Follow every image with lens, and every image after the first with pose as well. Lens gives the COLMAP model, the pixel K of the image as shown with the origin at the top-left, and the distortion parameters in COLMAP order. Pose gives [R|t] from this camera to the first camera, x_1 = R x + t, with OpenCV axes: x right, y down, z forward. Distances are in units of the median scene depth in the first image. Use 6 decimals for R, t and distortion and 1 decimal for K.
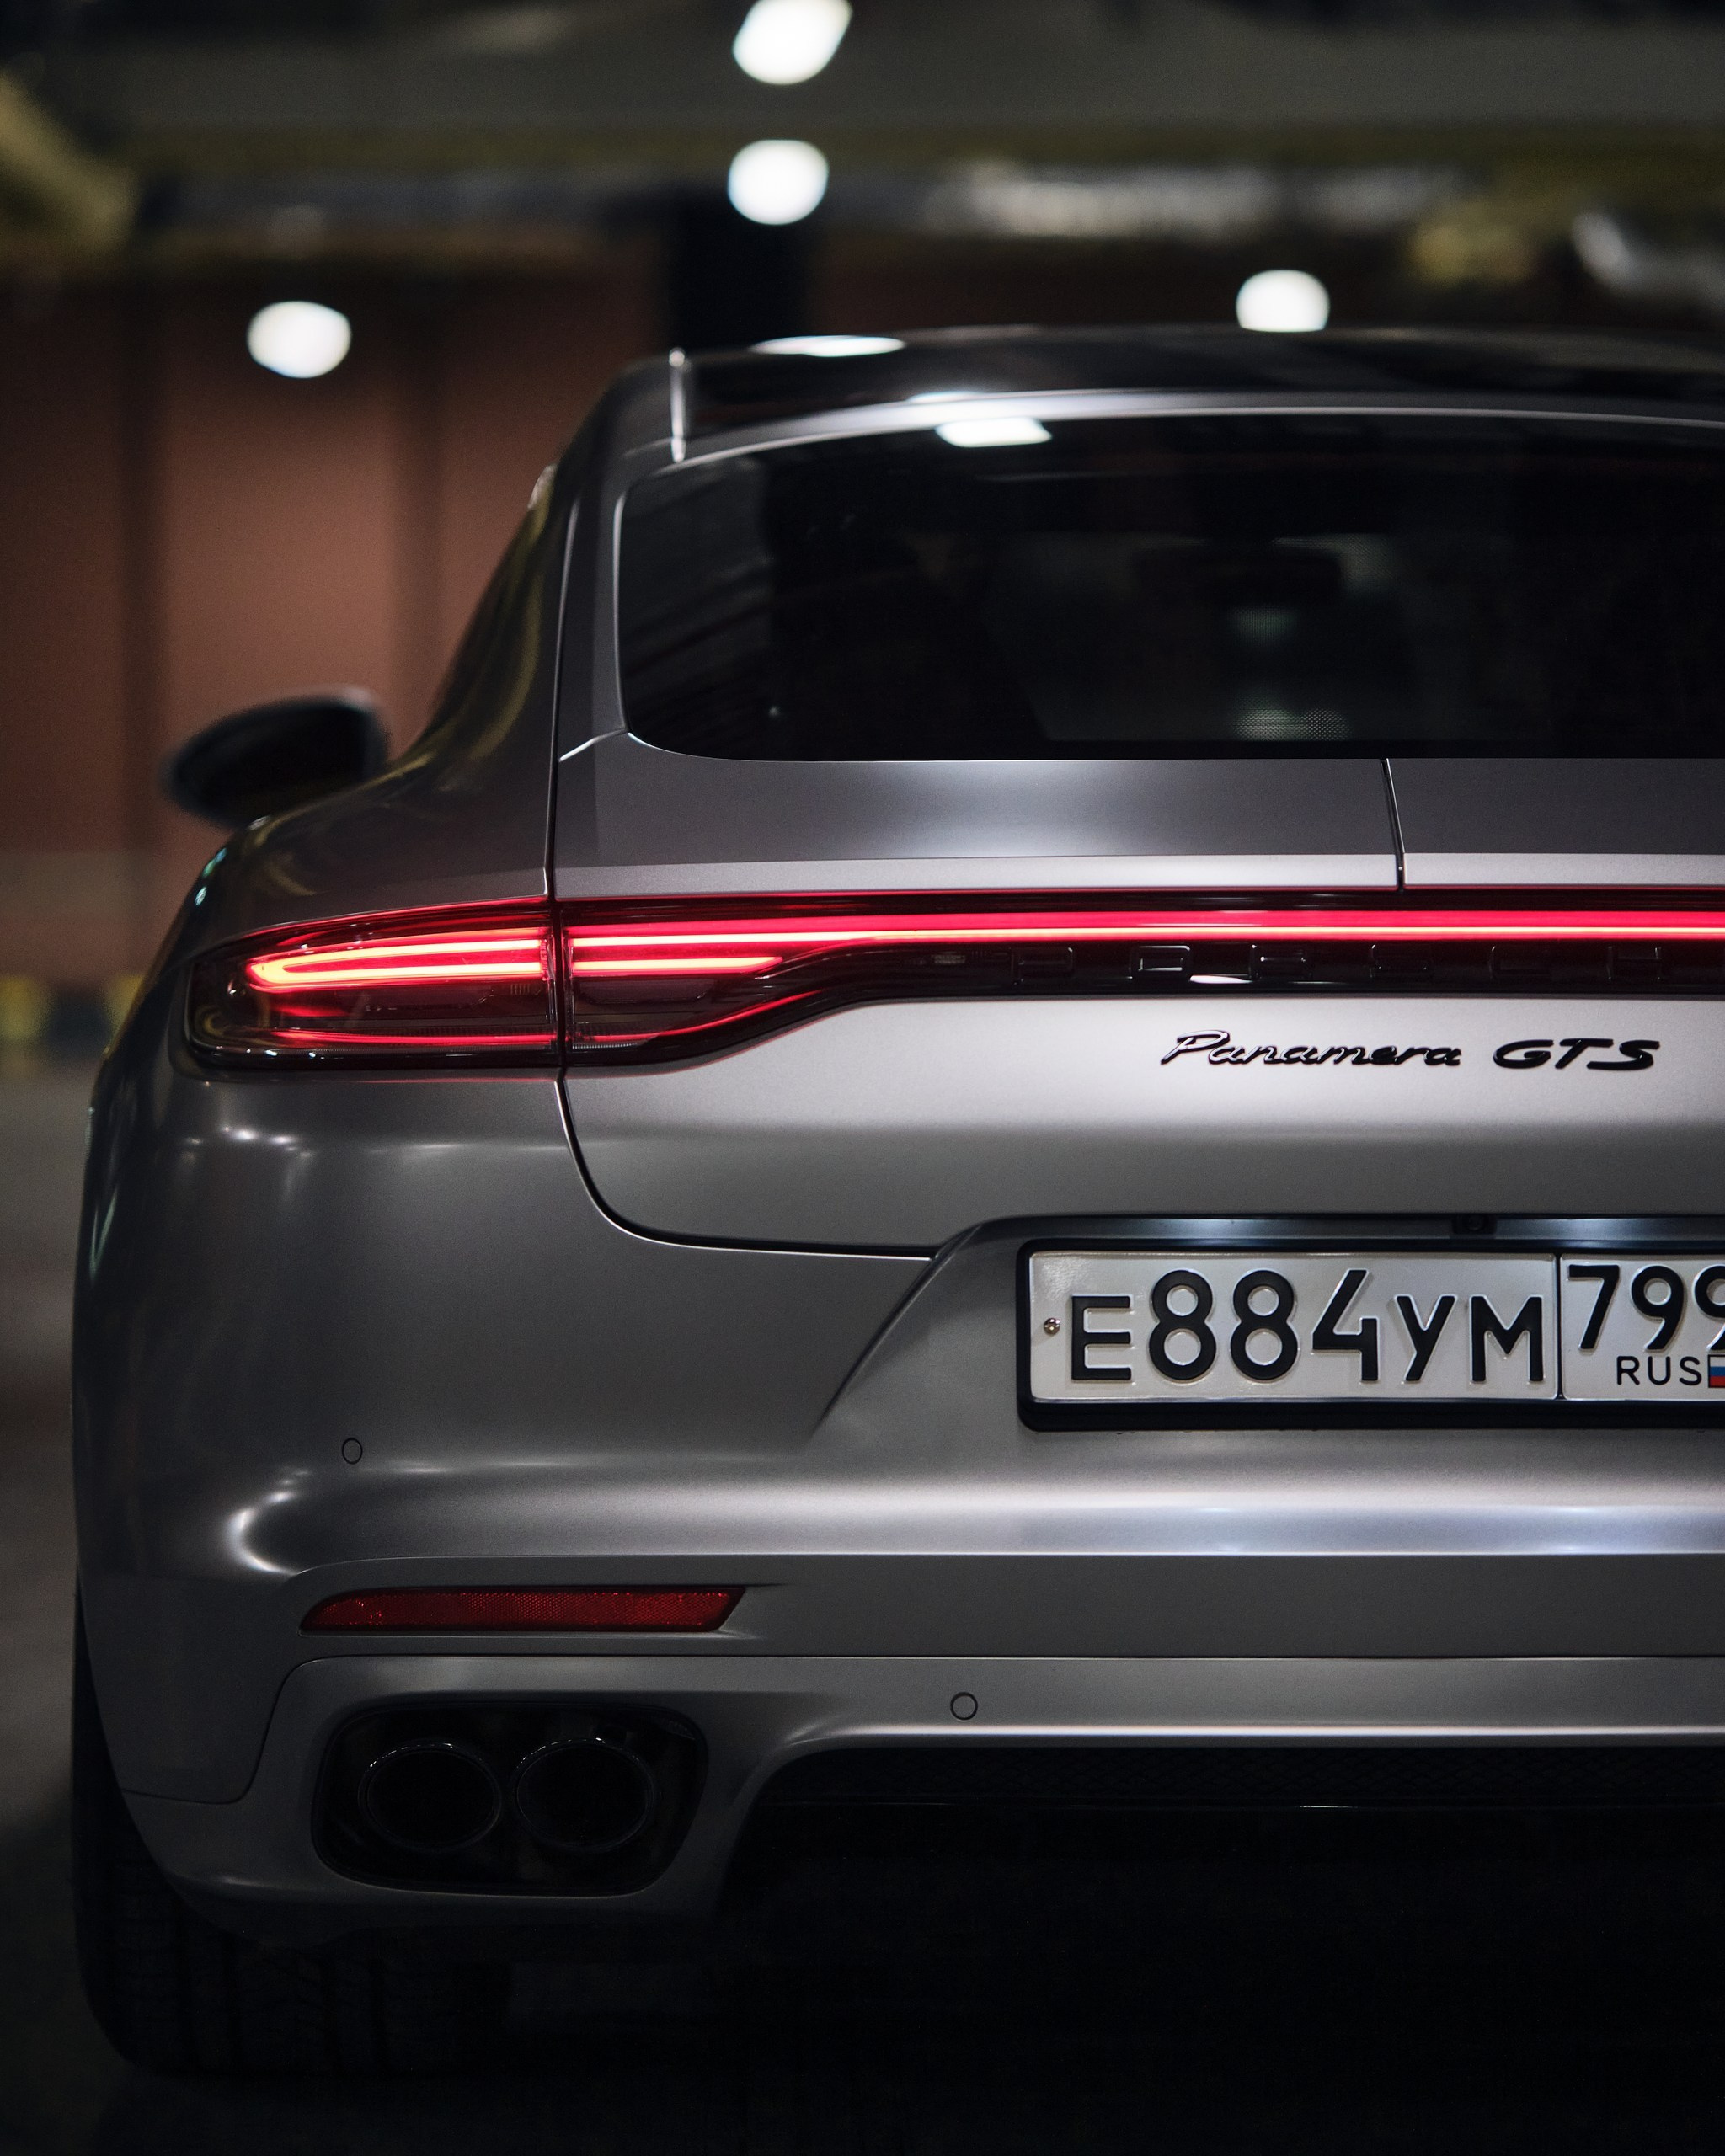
lens RADIAL K [[8947.2, 0, 862.0], [0, 8947.2, 1072.8], [0, 0, 1]] dist [-0.207312, 0.000000]
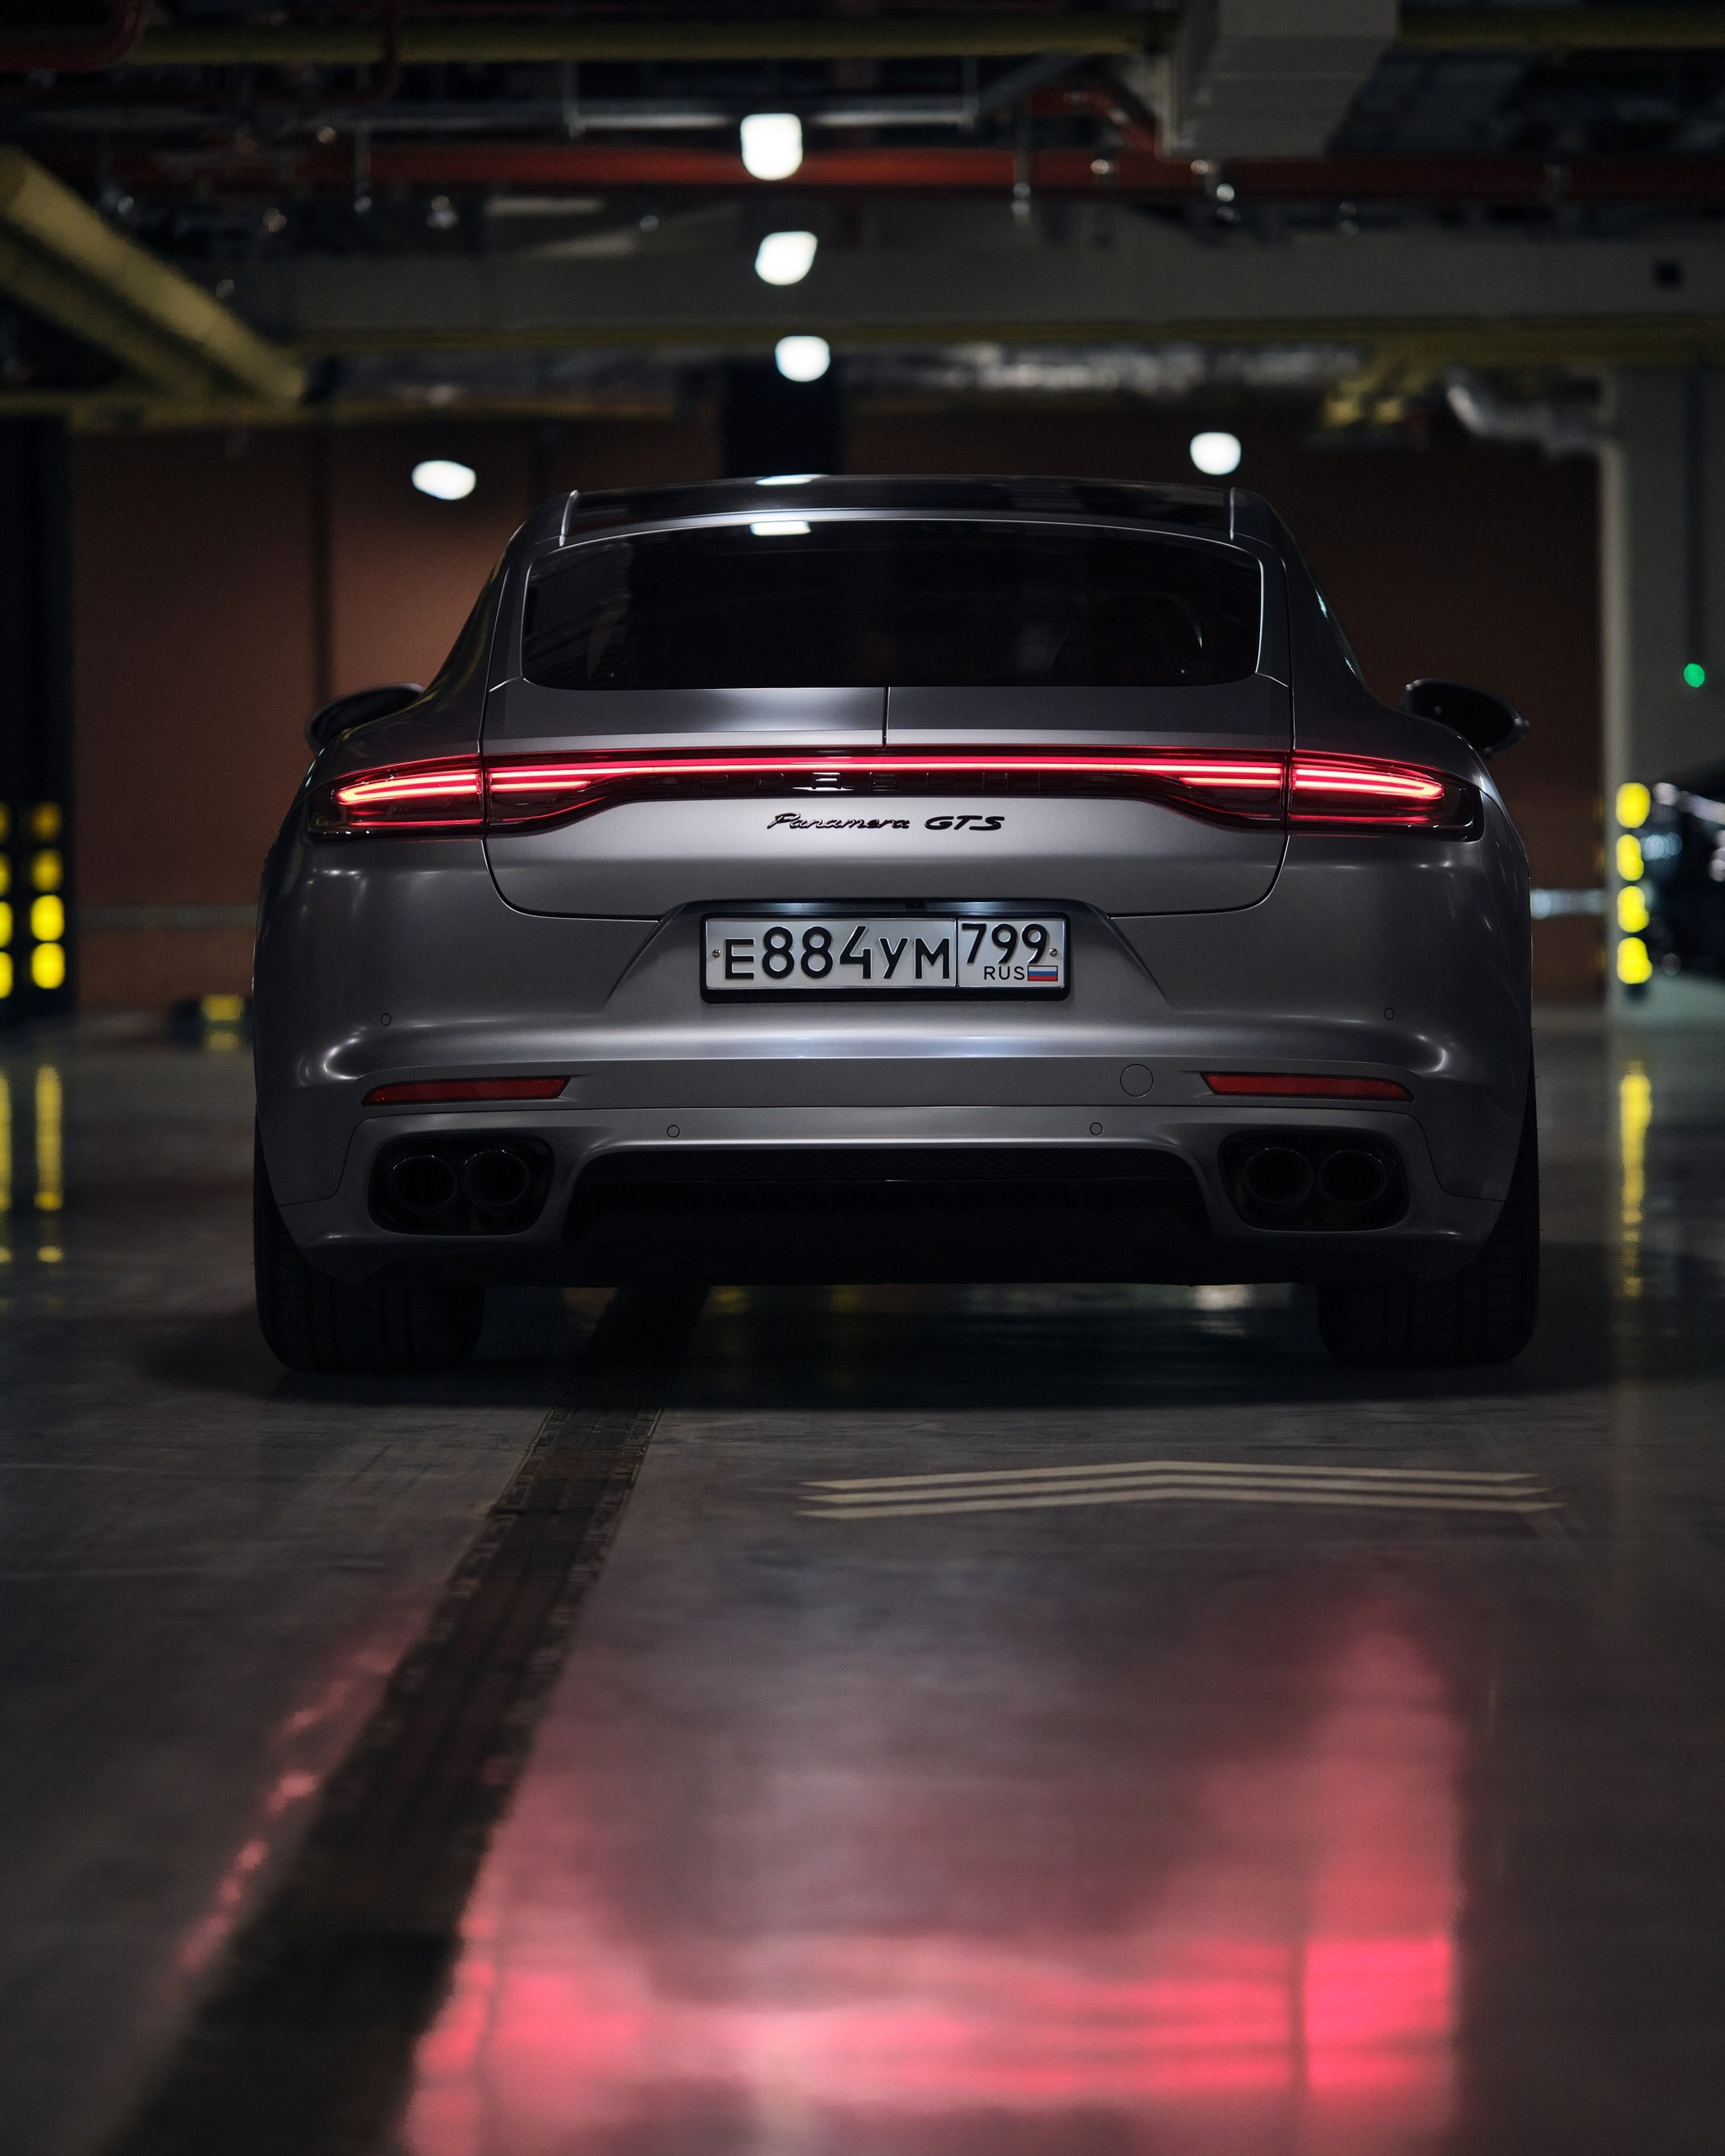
lens RADIAL K [[7675.0, 0, 861.7], [0, 7675.0, 1085.0], [0, 0, 1]] dist [0.014765, 0.000000]
pose [[0.999928, -0.003996, -0.011312, 0.075090], [0.003960, 0.999987, -0.003197, 0.064643], [0.011324, 0.003152, 0.999931, -0.799746]]
